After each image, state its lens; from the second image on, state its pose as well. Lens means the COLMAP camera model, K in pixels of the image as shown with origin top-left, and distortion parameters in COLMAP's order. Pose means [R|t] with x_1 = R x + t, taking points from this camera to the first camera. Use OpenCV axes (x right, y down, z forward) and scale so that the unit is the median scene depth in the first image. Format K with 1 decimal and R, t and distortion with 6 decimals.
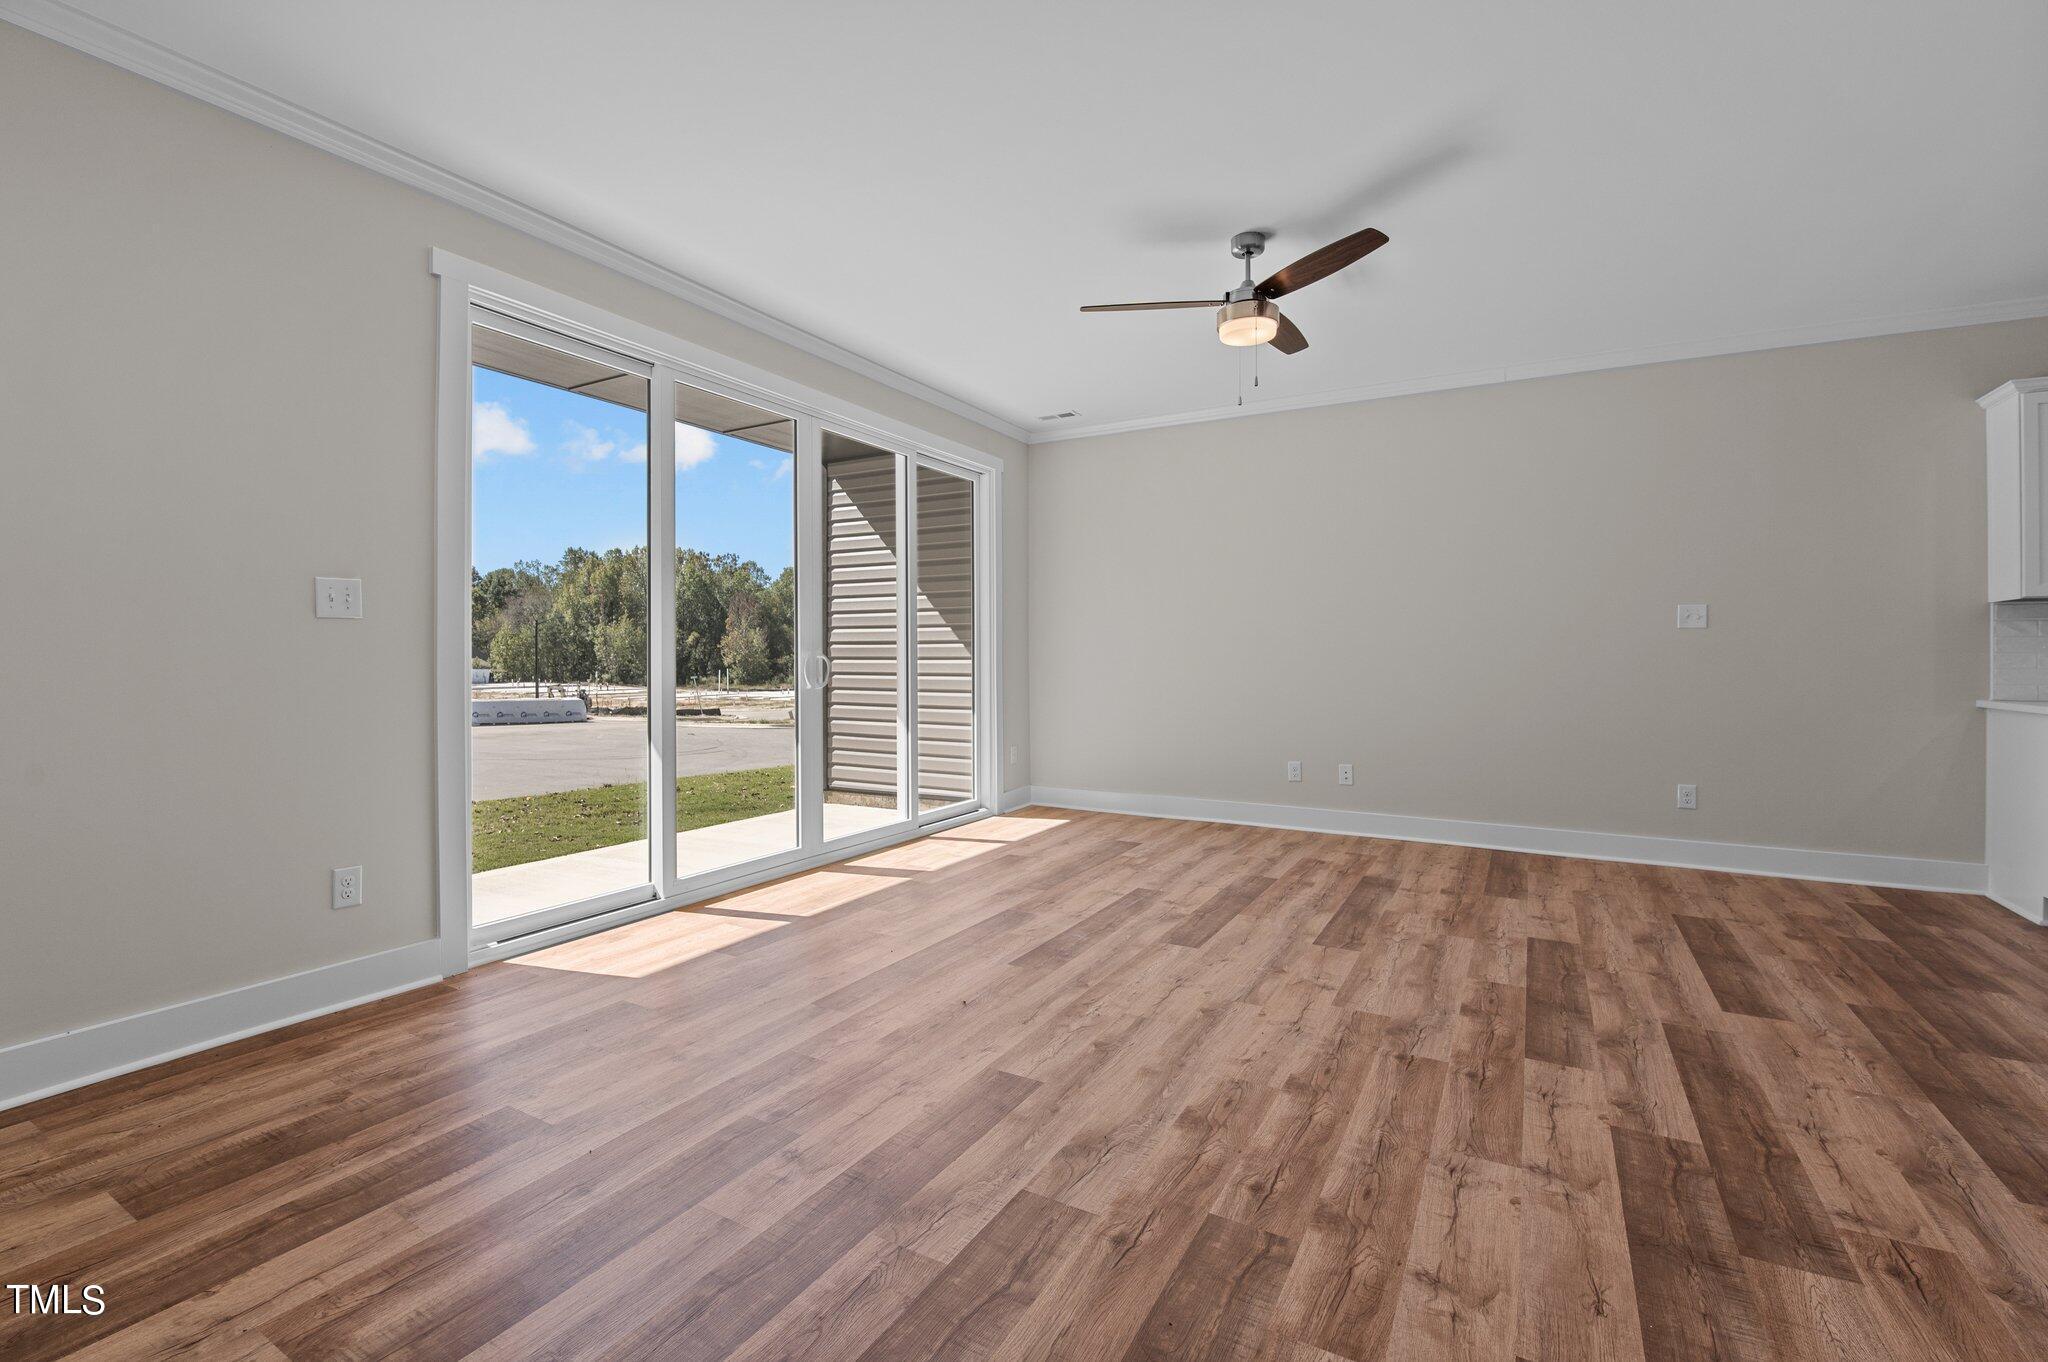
lens RADIAL K [[889.9, 0, 1024.2], [0, 889.9, 655.2], [0, 0, 1]] dist [-0.001938, -0.009557]
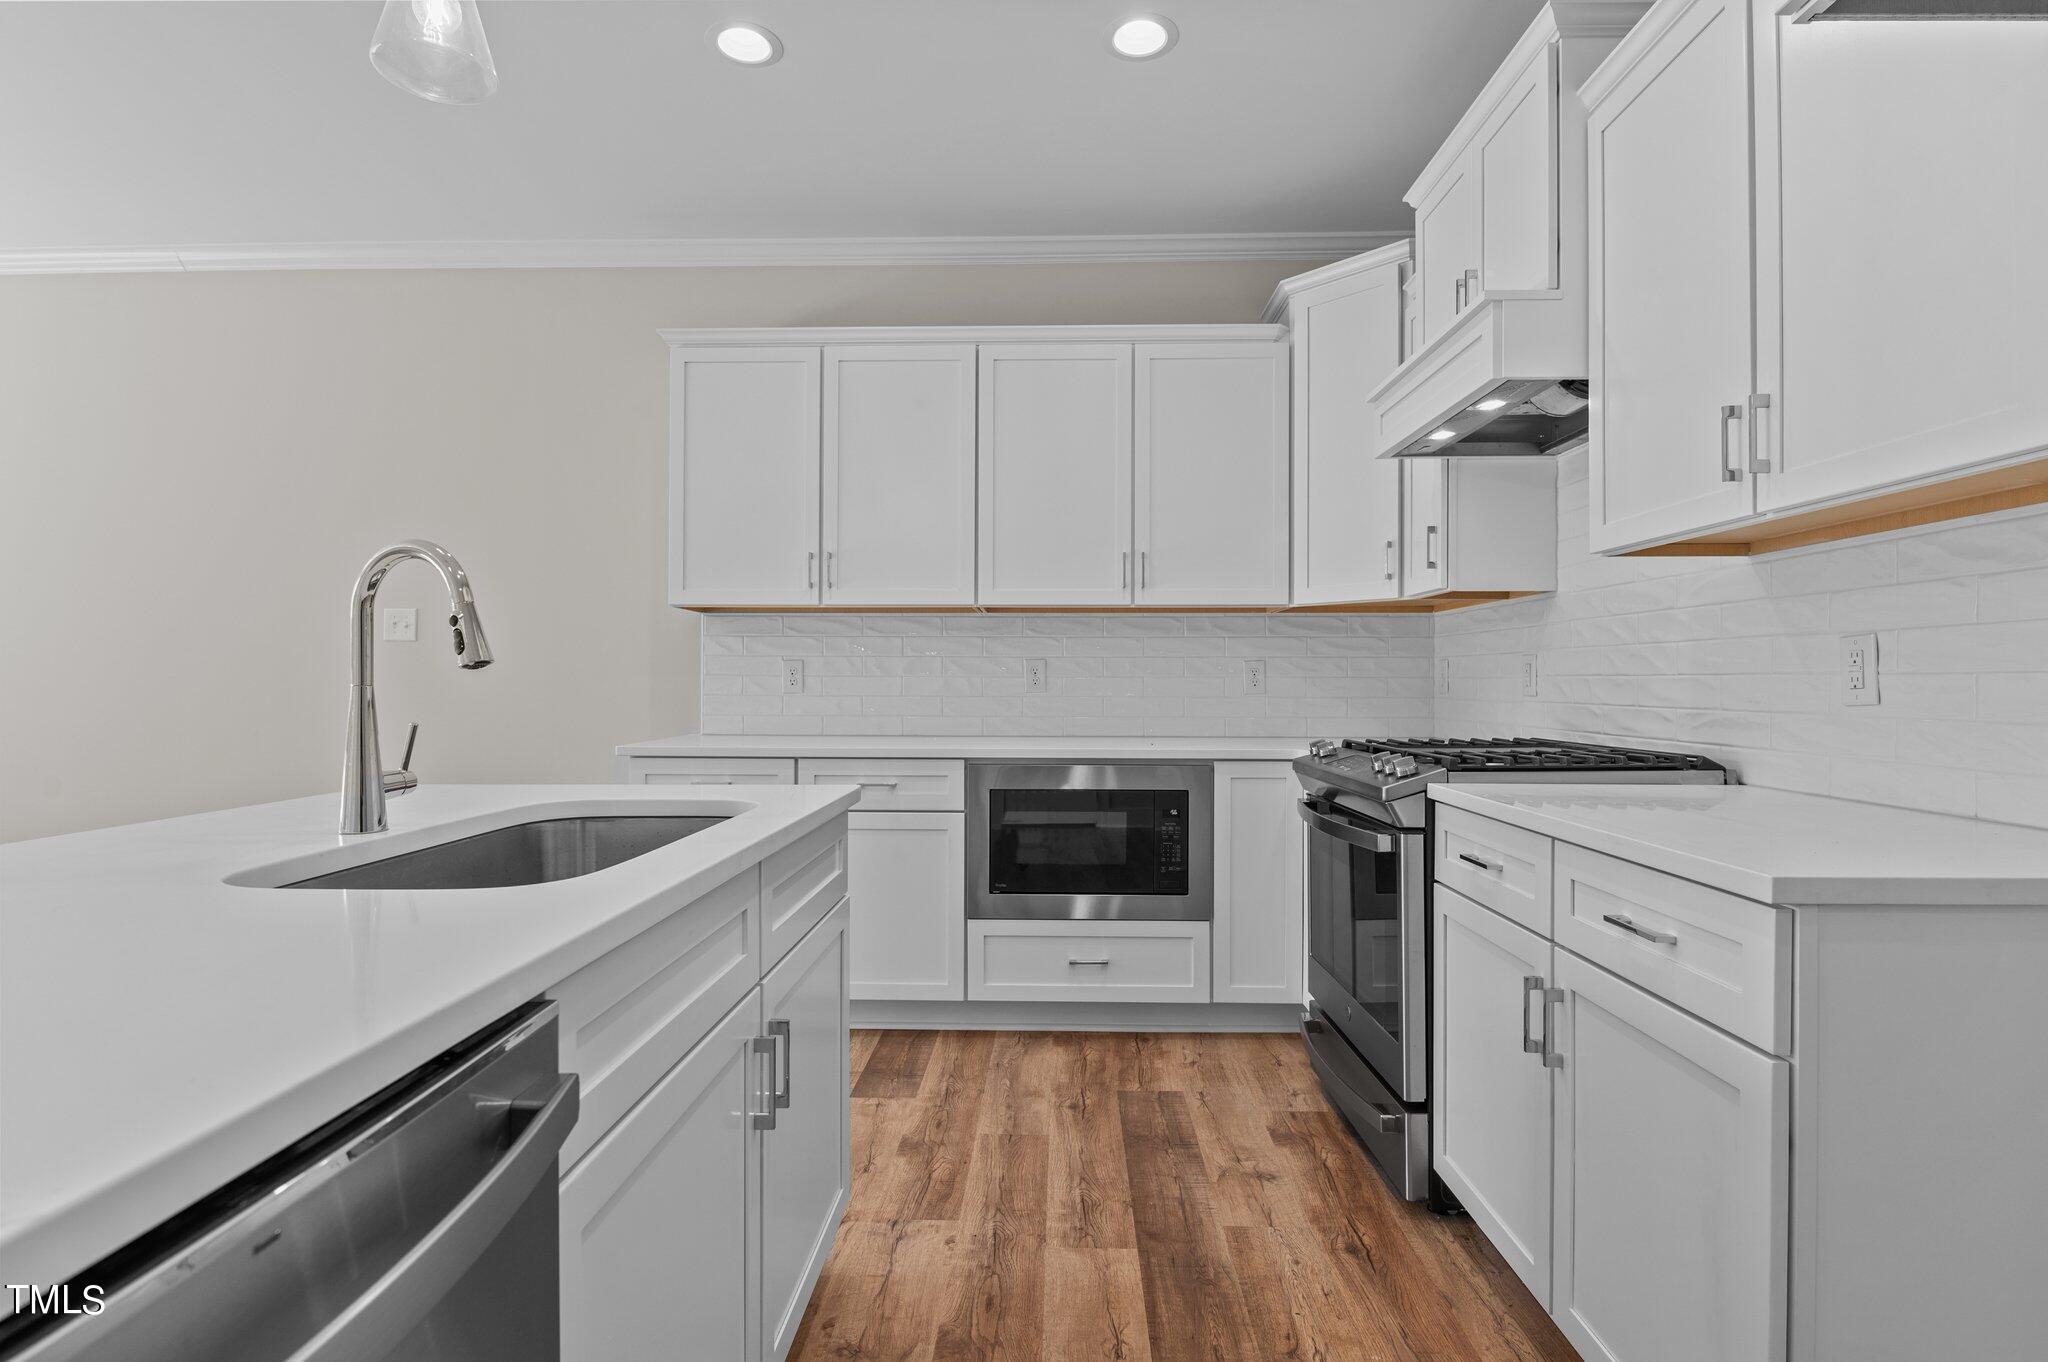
lens RADIAL K [[1012.5, 0, 1024.0], [0, 1012.5, 681.0], [0, 0, 1]] dist [0.002937, 0.000088]
pose [[0.887693, 0.001201, 0.460434, 1.462456], [-0.002102, 0.999997, 0.001446, -0.000029], [-0.460430, -0.002251, 0.887693, 0.054355]]
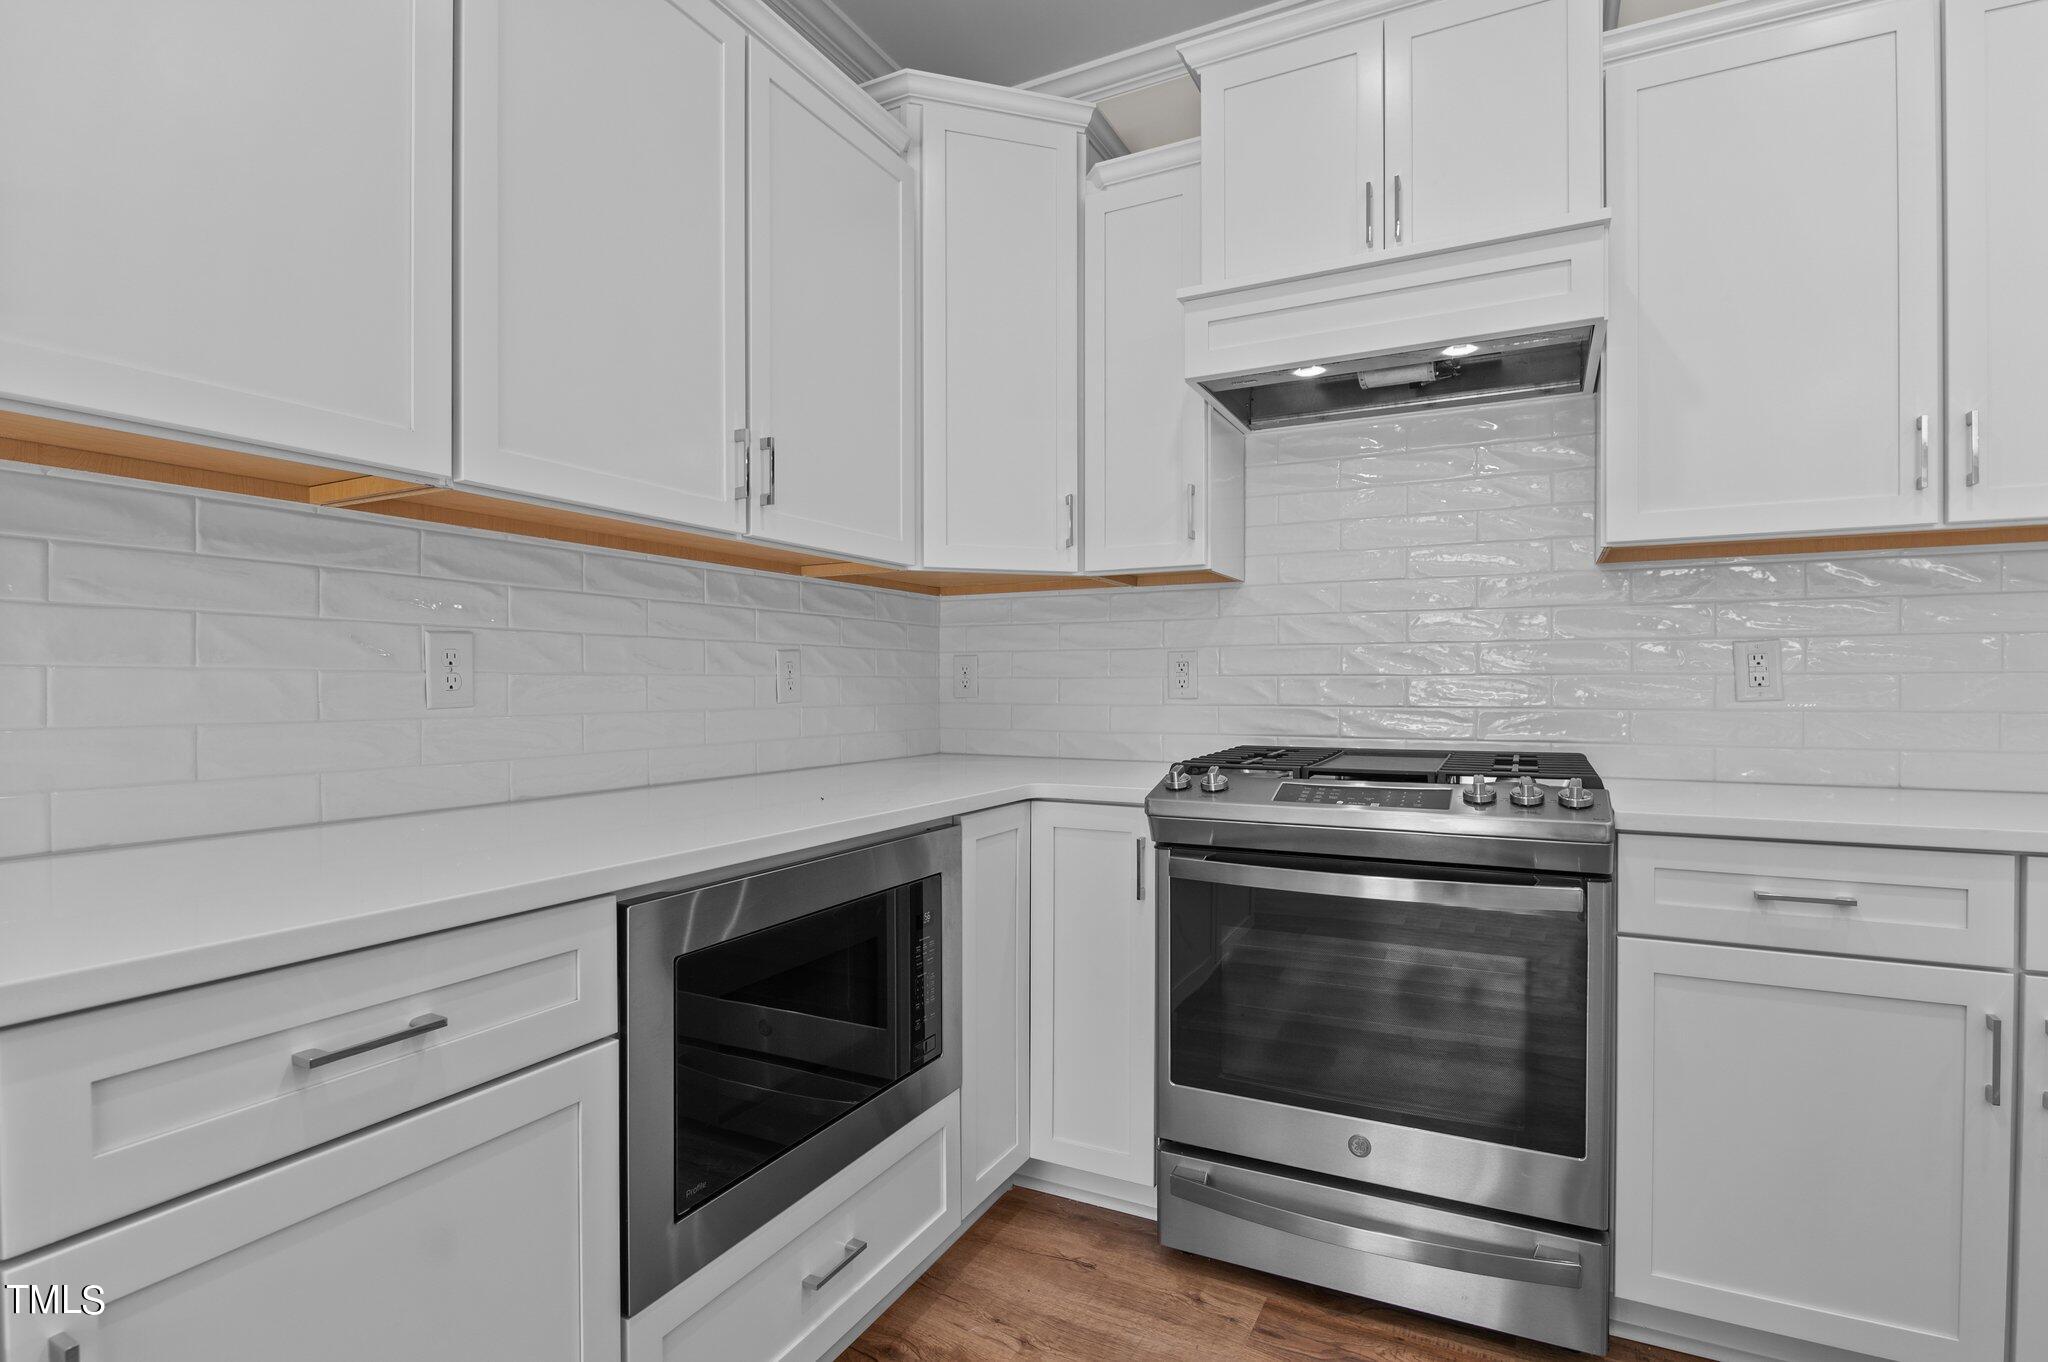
lens RADIAL K [[999.0, 0, 1029.8], [0, 999.0, 688.4], [0, 0, 1]] dist [-0.001646, -0.000248]
pose [[-0.036311, -0.004171, 0.999332, 1.509584], [-0.000278, 0.999991, 0.004164, 0.003428], [-0.999341, -0.000127, -0.036312, 0.985675]]
